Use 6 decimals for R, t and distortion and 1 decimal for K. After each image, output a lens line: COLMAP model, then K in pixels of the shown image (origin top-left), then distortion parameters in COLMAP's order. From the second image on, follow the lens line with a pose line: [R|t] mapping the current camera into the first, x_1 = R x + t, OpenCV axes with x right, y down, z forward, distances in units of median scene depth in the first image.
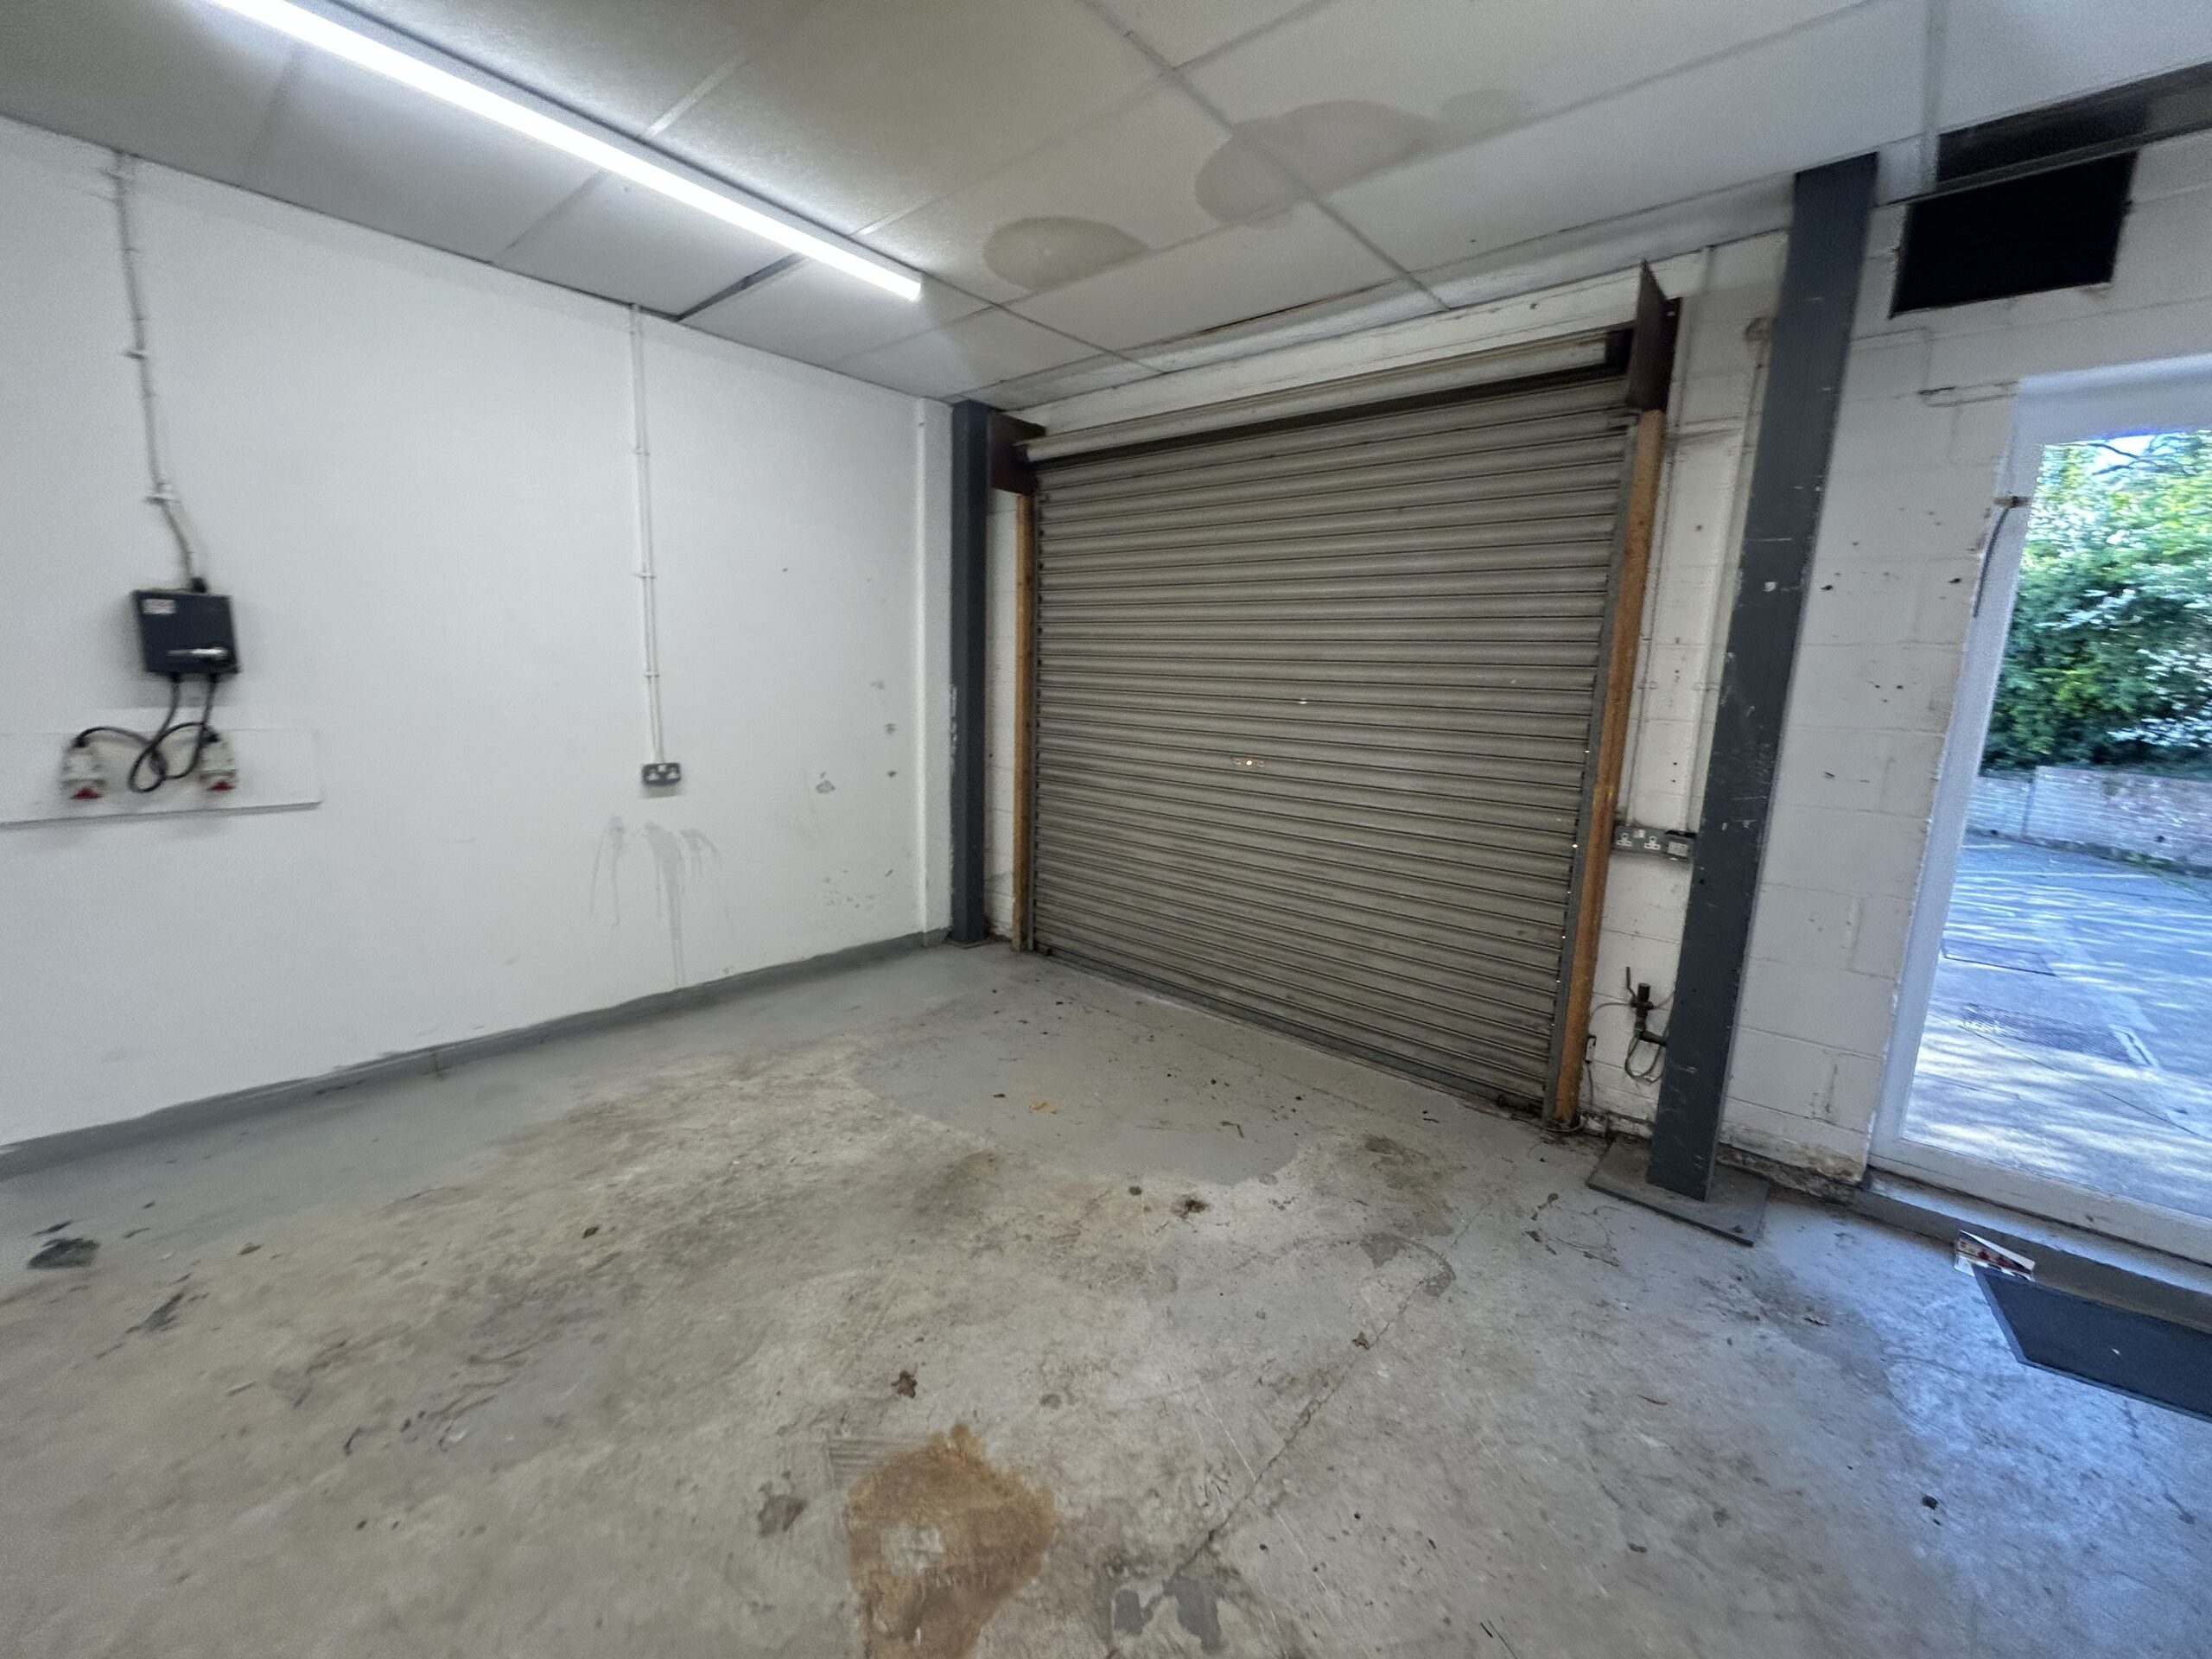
lens RADIAL K [[886.8, 0, 1090.4], [0, 886.8, 822.0], [0, 0, 1]] dist [-0.005493, 0.000334]
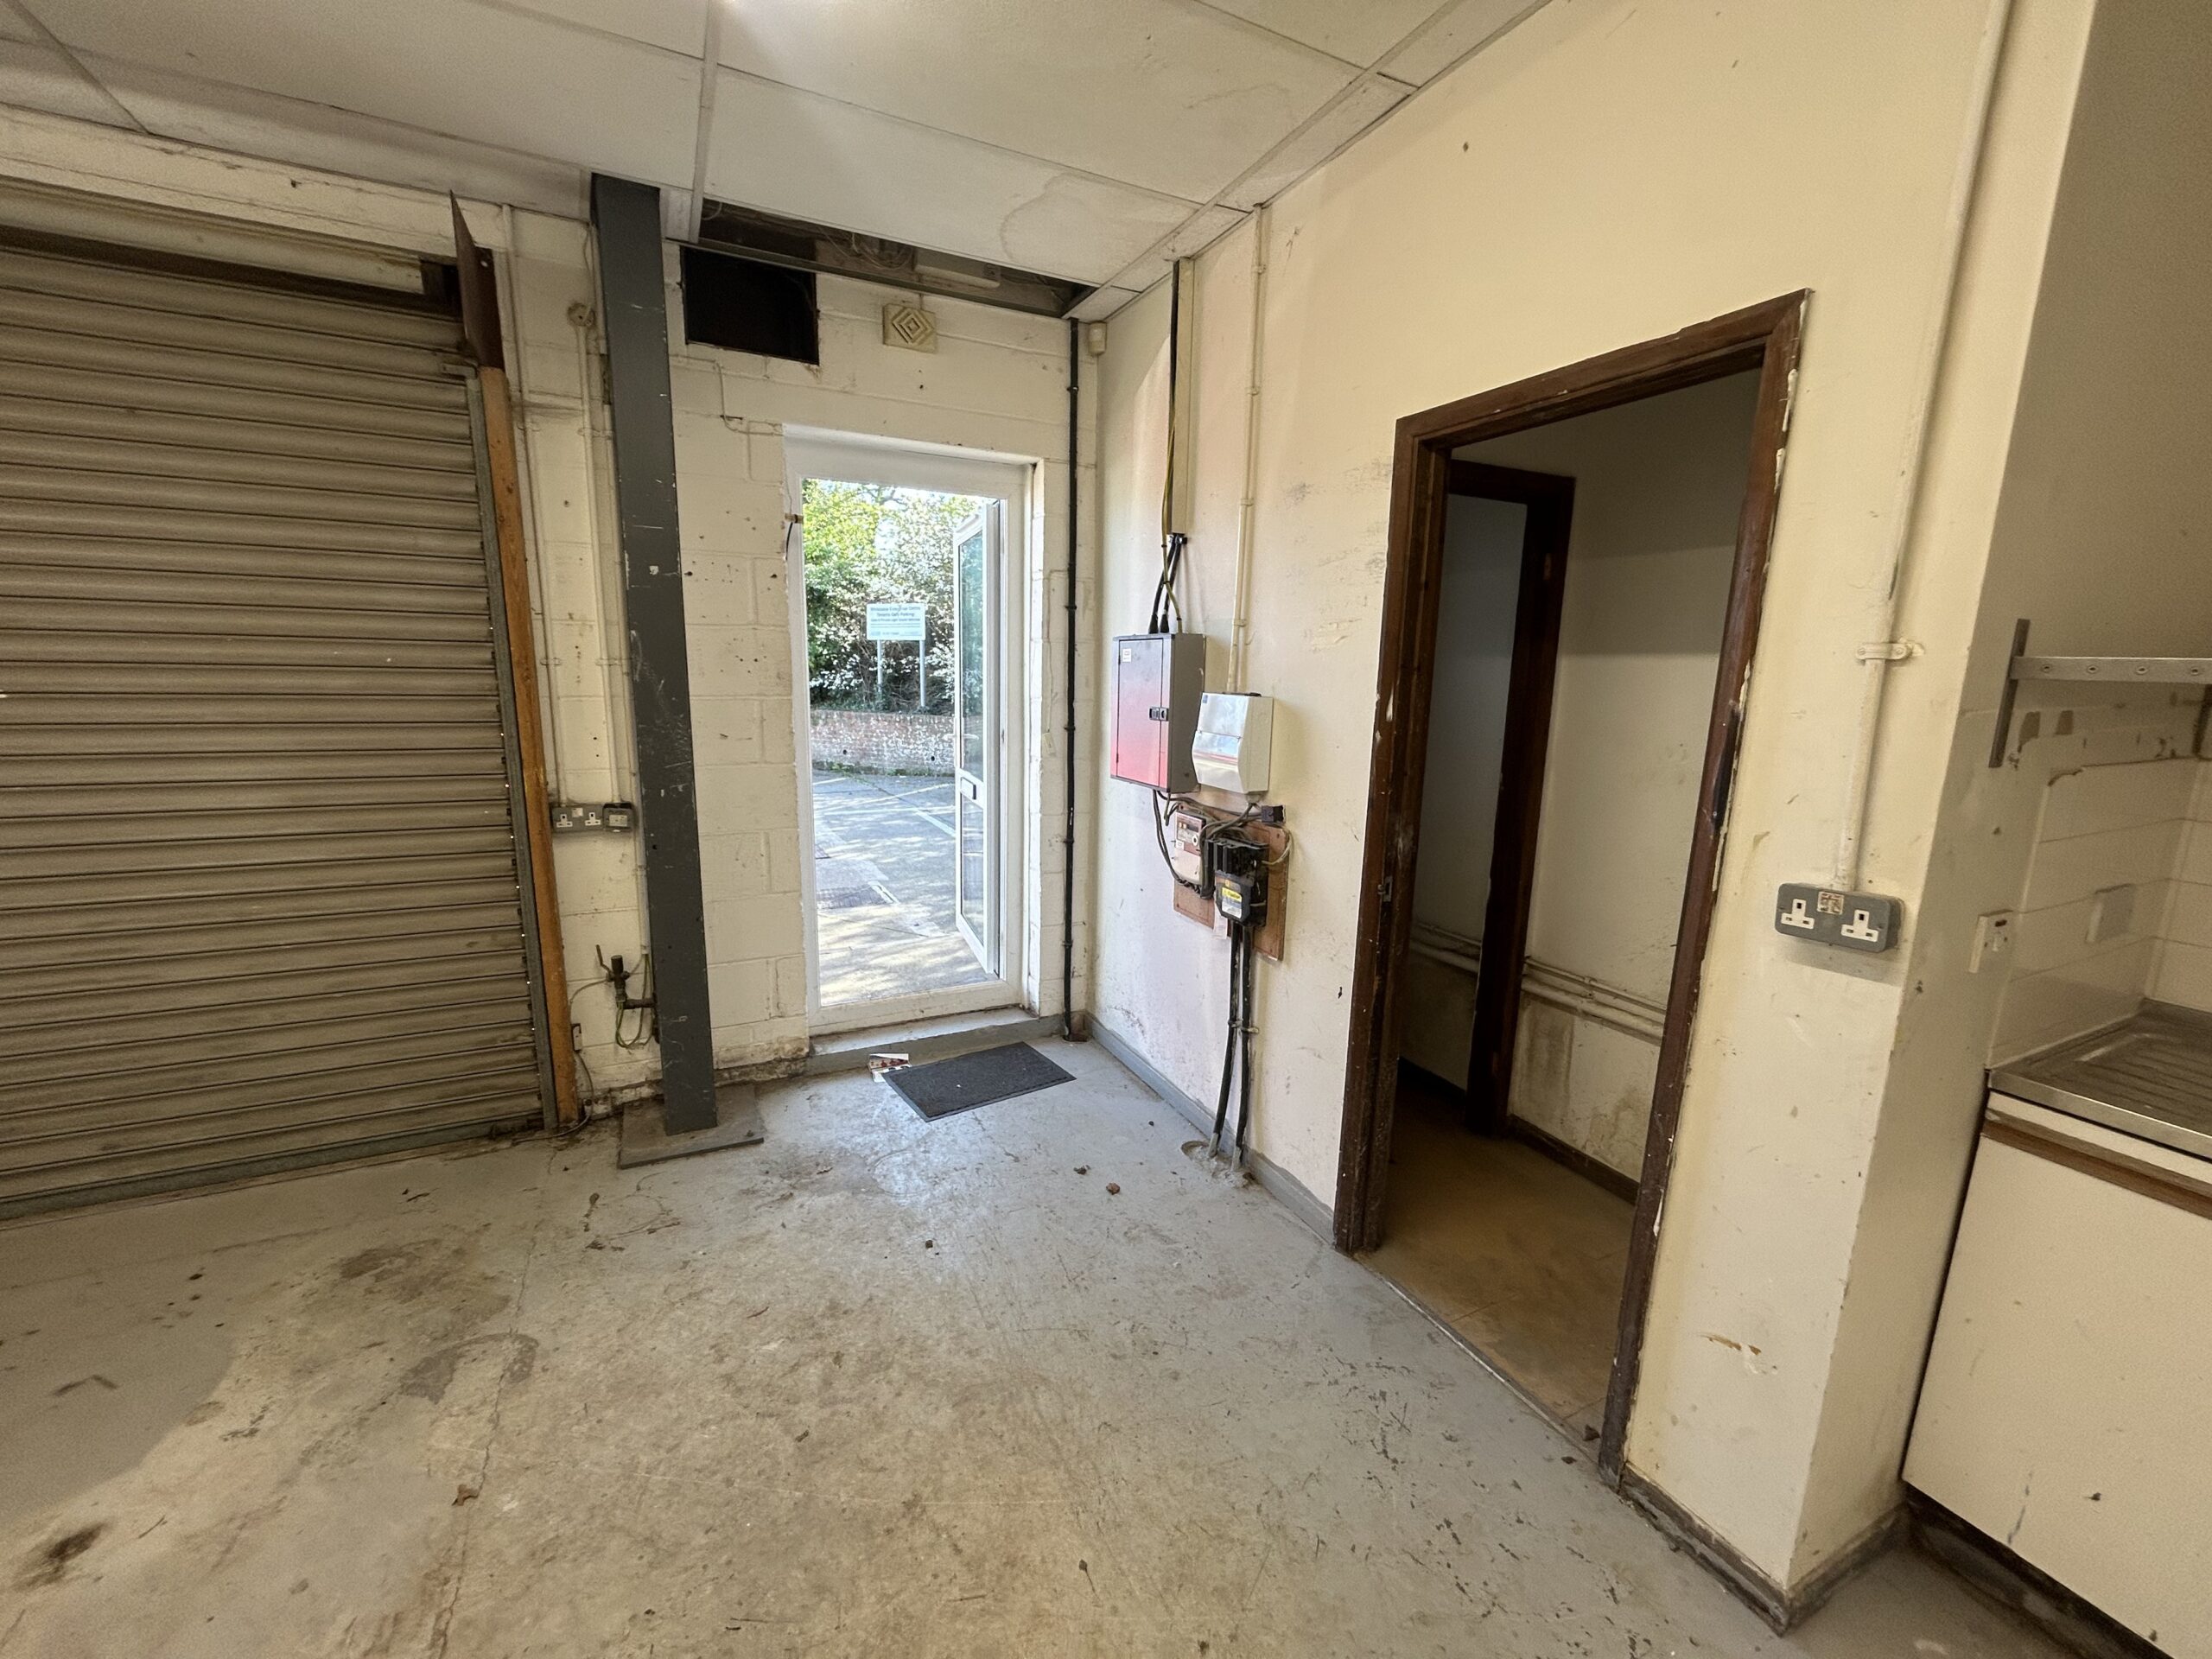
lens RADIAL K [[886.8, 0, 1100.8], [0, 886.8, 829.1], [0, 0, 1]] dist [-0.005493, 0.000334]
pose [[0.374823, -0.187860, 0.907864, -0.064612], [0.145785, 0.979015, 0.142394, -0.024899], [-0.915562, 0.078980, 0.394344, 0.077192]]
